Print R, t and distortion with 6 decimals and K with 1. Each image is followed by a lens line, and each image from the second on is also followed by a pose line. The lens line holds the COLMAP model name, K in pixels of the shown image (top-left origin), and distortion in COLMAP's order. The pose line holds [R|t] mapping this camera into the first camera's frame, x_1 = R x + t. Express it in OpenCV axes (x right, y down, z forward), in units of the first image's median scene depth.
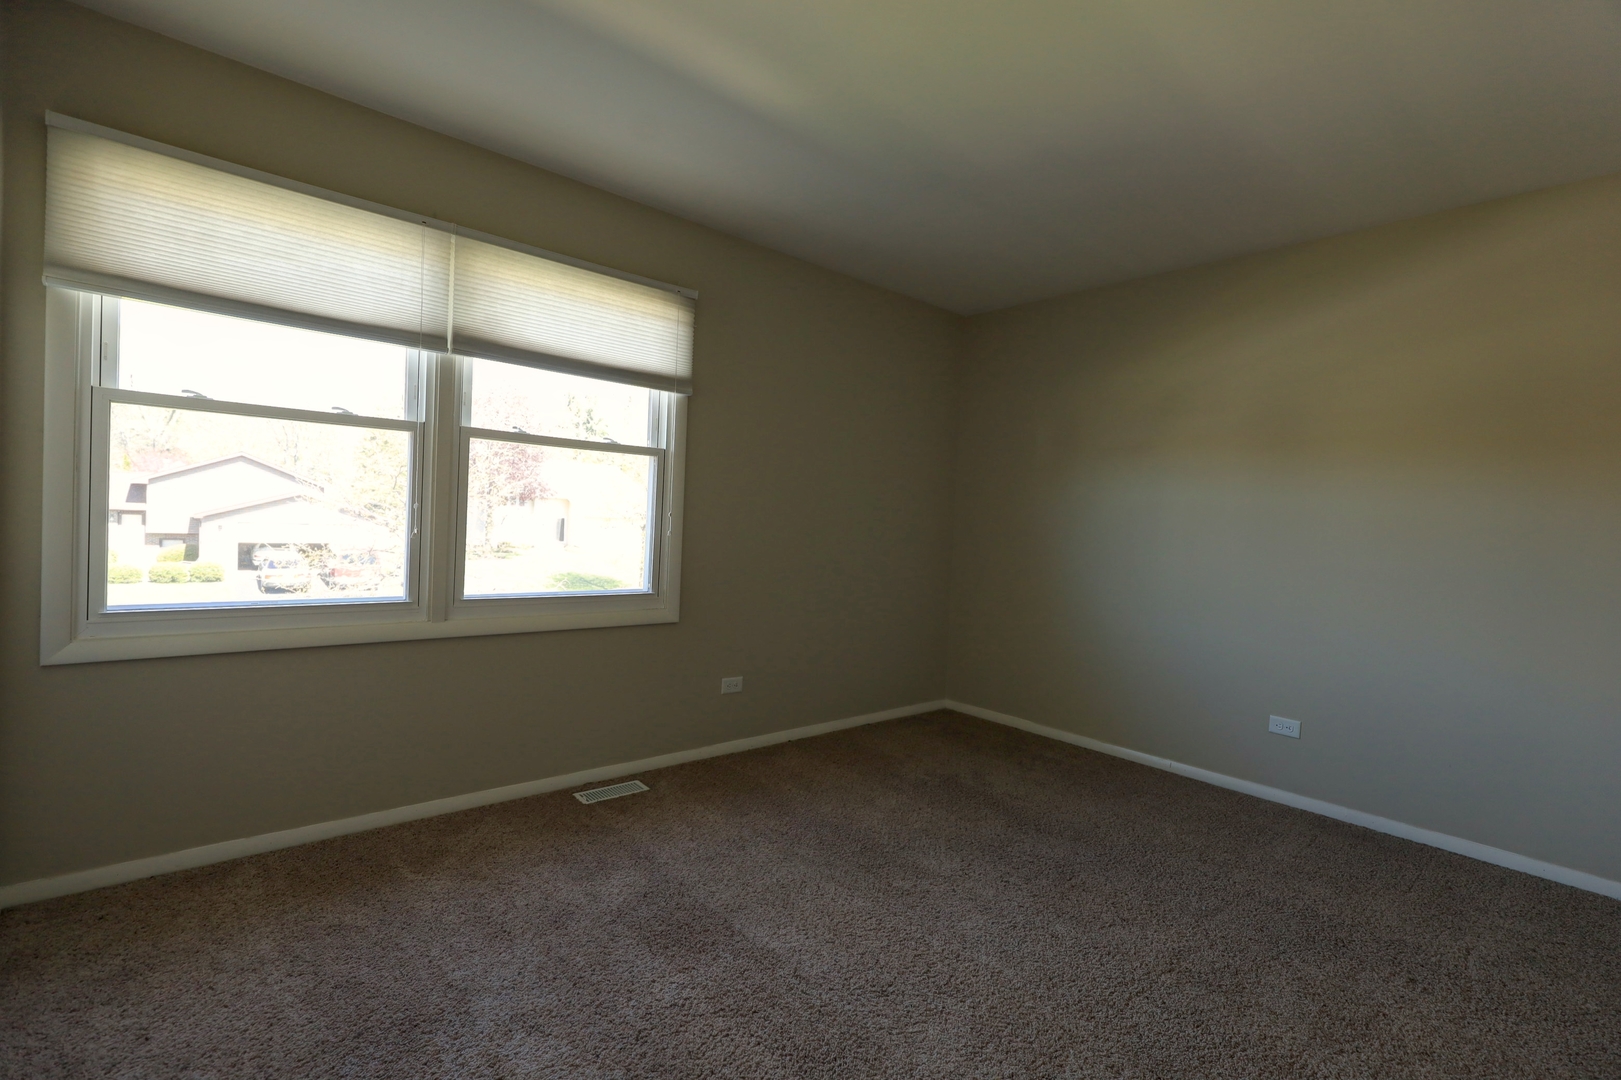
lens RADIAL K [[757.4, 0, 810.5], [0, 757.4, 540.0], [0, 0, 1]] dist [0.005252, 0.000480]
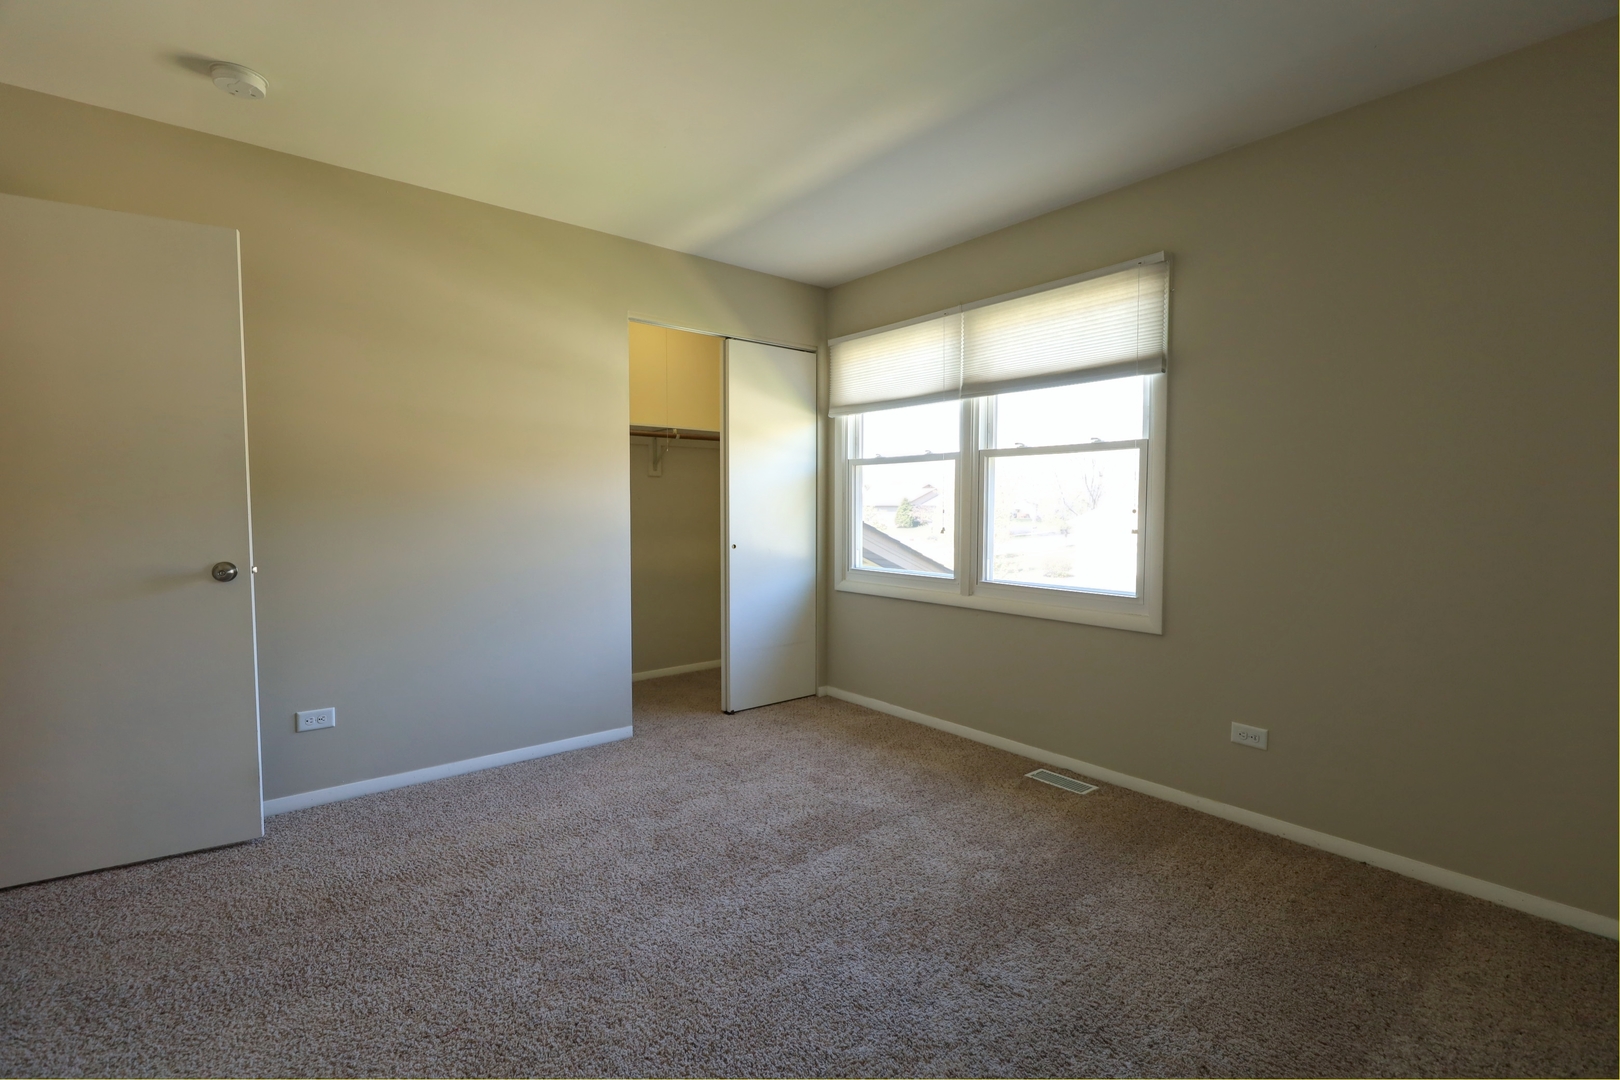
lens RADIAL K [[731.8, 0, 818.0], [0, 731.8, 540.5], [0, 0, 1]] dist [0.002976, 0.000650]
pose [[-0.037162, 0.002350, -0.999306, 0.819755], [-0.033134, 0.999444, 0.003582, 0.012738], [0.998760, 0.033245, -0.037064, 0.762250]]
